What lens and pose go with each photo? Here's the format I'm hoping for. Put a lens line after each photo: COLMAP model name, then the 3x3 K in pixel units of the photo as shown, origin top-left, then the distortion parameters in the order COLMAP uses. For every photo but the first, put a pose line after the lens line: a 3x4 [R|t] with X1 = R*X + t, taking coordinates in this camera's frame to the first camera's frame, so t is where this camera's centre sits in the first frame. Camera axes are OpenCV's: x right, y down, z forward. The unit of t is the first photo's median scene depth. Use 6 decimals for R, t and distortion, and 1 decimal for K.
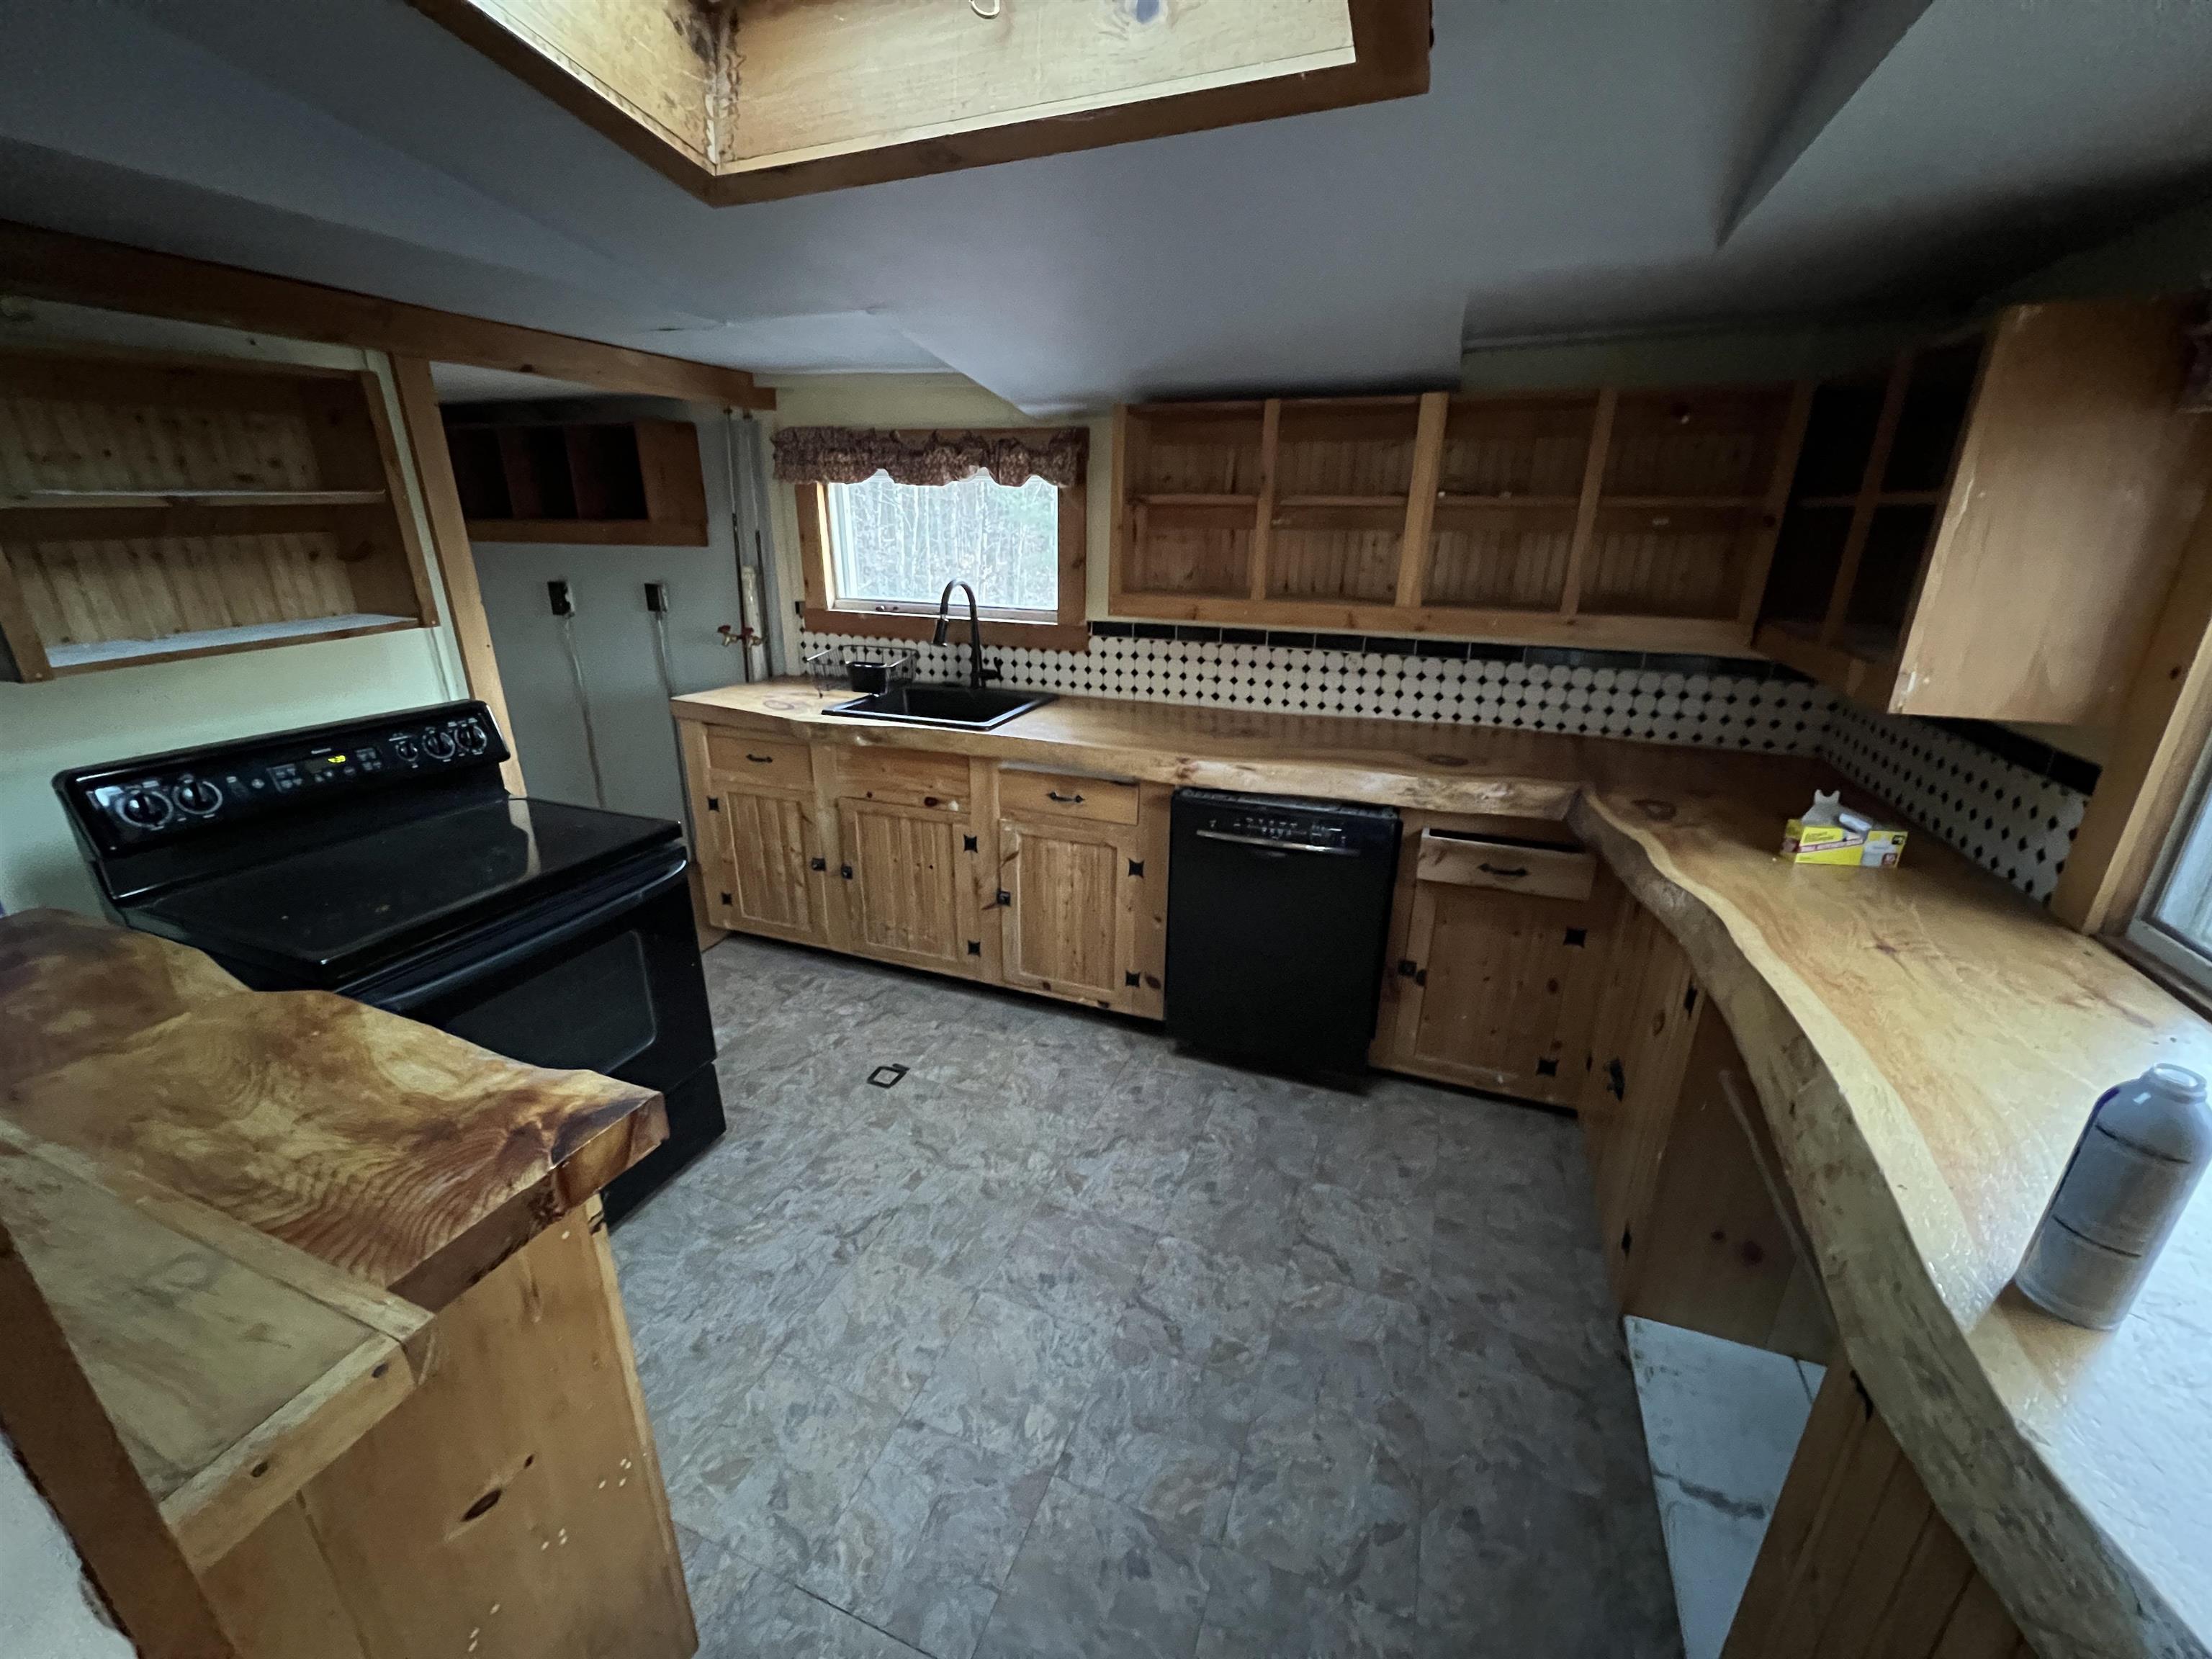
lens RADIAL K [[887.1, 0, 1108.8], [0, 887.1, 833.6], [0, 0, 1]] dist [-0.000990, -0.000079]
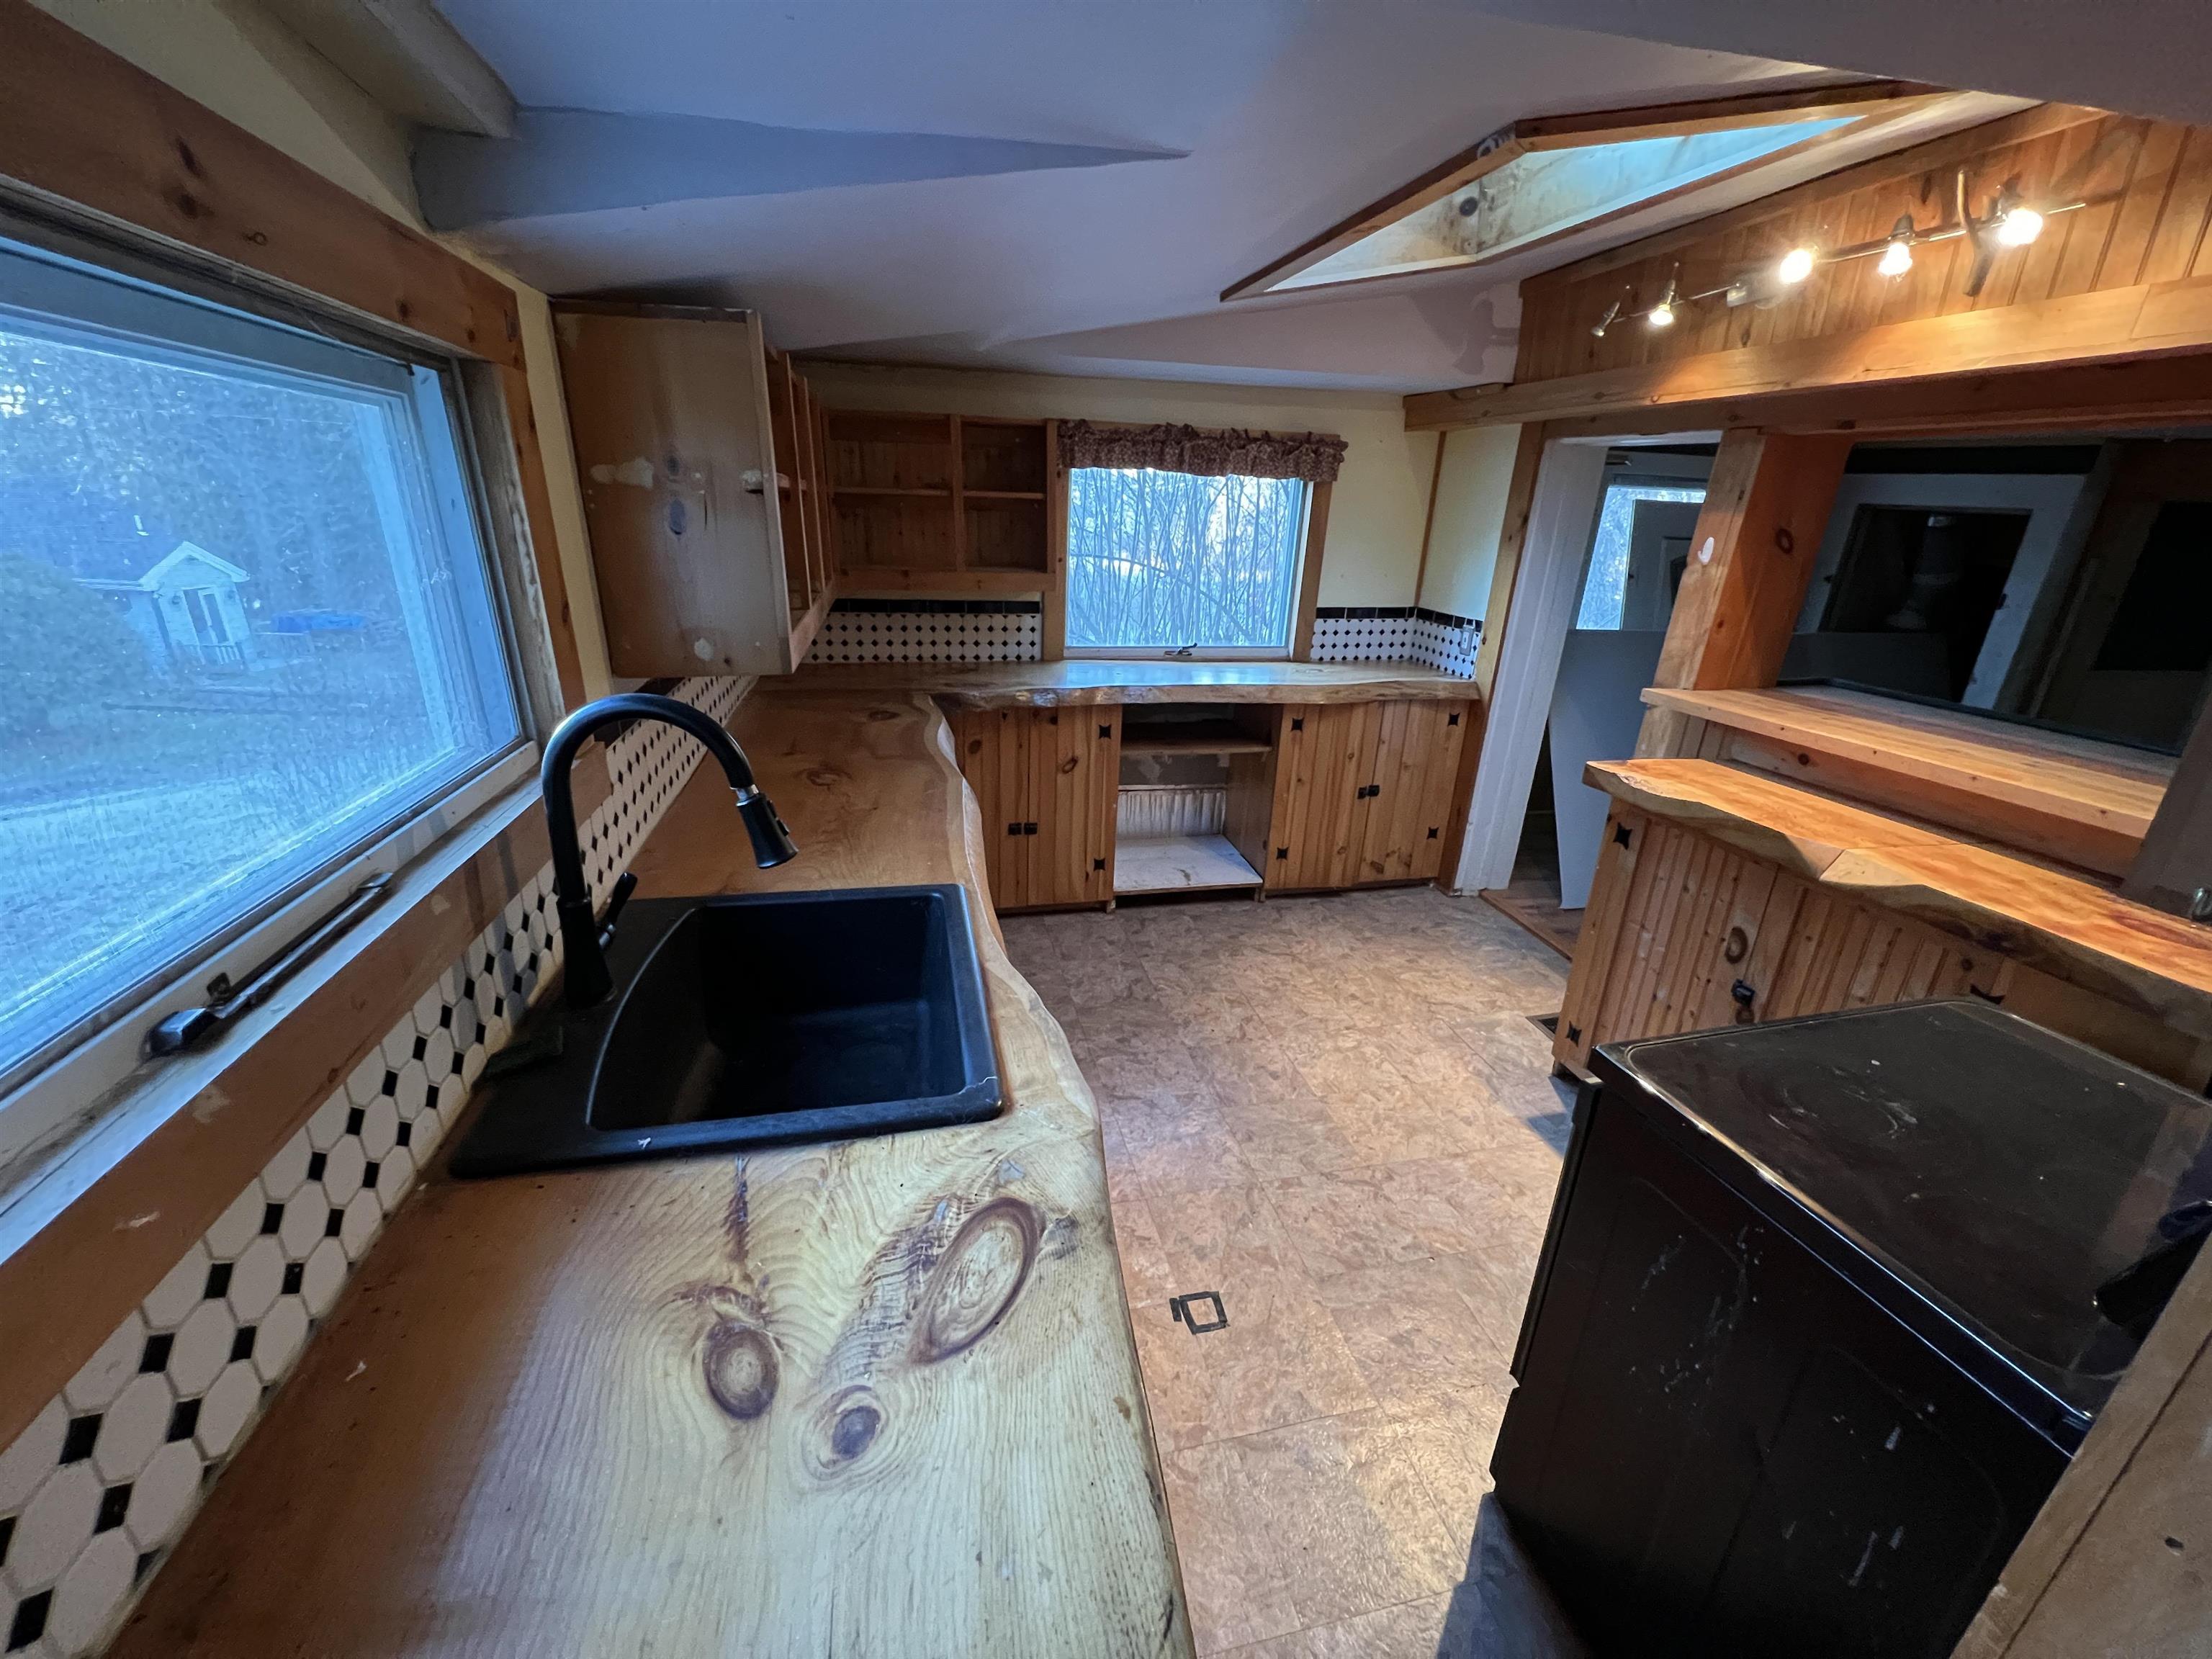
lens RADIAL K [[887.1, 0, 1107.2], [0, 887.1, 828.2], [0, 0, 1]] dist [-0.000990, -0.000079]
pose [[-0.563789, -0.308351, 0.766199, -0.826430], [0.249036, 0.821049, 0.513672, -0.559273], [-0.787479, 0.480414, -0.386109, 1.498811]]
